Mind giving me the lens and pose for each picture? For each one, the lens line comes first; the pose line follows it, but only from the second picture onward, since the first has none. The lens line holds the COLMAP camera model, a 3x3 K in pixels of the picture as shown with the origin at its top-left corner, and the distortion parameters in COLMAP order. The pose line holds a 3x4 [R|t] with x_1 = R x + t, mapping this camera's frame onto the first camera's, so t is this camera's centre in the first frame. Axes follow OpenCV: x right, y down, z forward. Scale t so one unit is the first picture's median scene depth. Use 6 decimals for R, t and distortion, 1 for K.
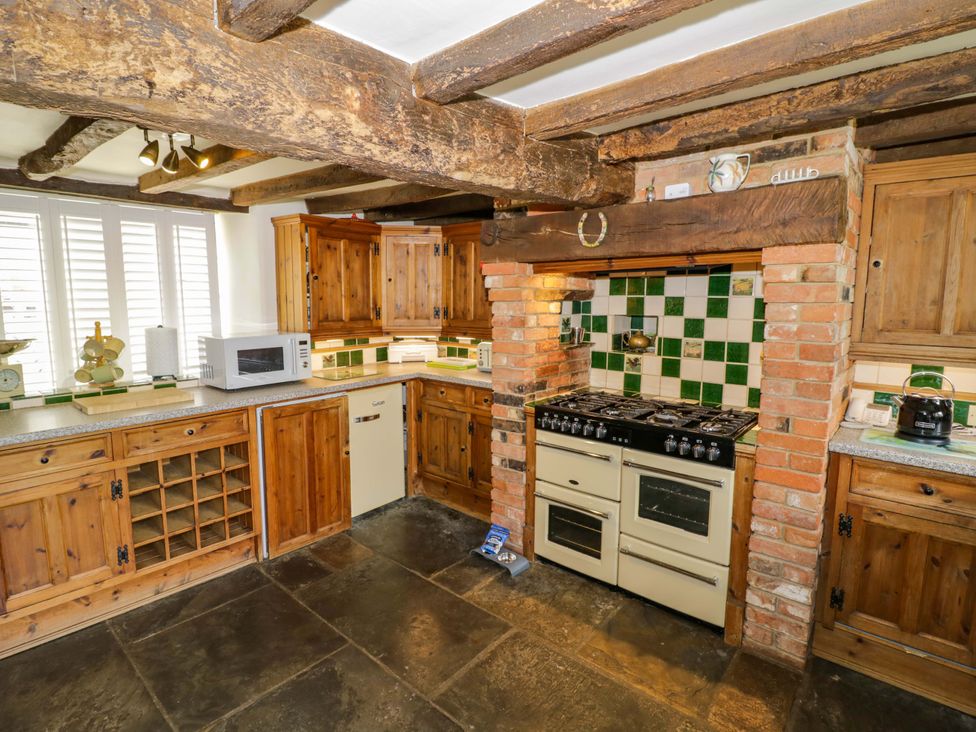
lens RADIAL K [[510.3, 0, 491.6], [0, 510.3, 360.0], [0, 0, 1]] dist [-0.003925, -0.001438]
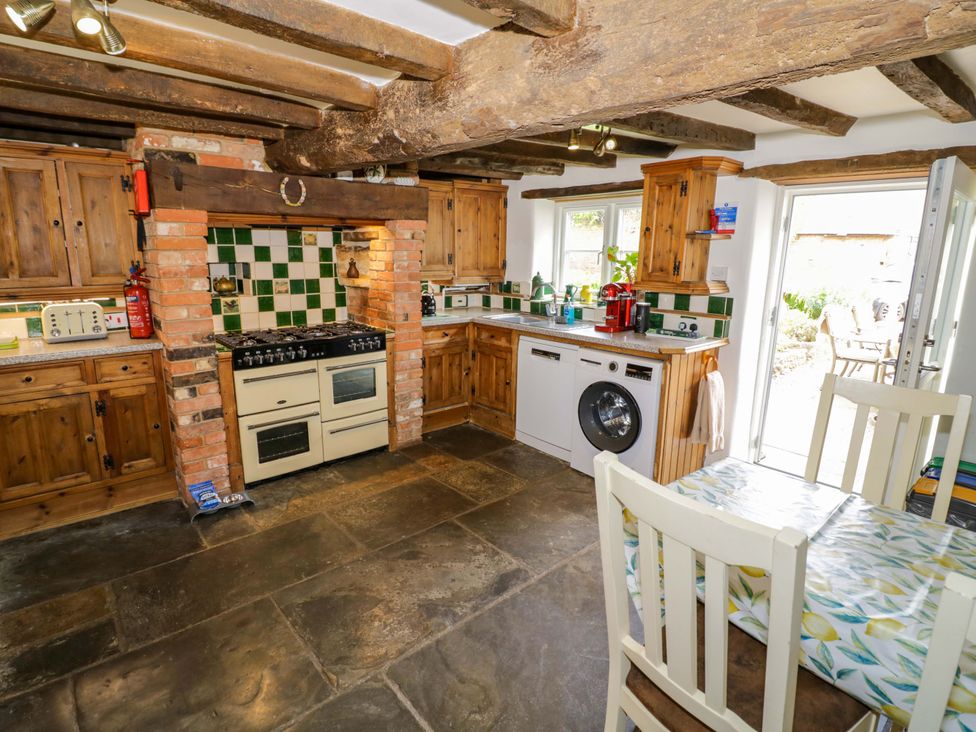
lens RADIAL K [[510.3, 0, 488.9], [0, 510.3, 366.1], [0, 0, 1]] dist [-0.003925, -0.001438]
pose [[0.136550, -0.222934, 0.965223, -0.890694], [0.112679, 0.971521, 0.208448, -0.039209], [-0.984204, 0.080296, 0.157781, 0.306091]]
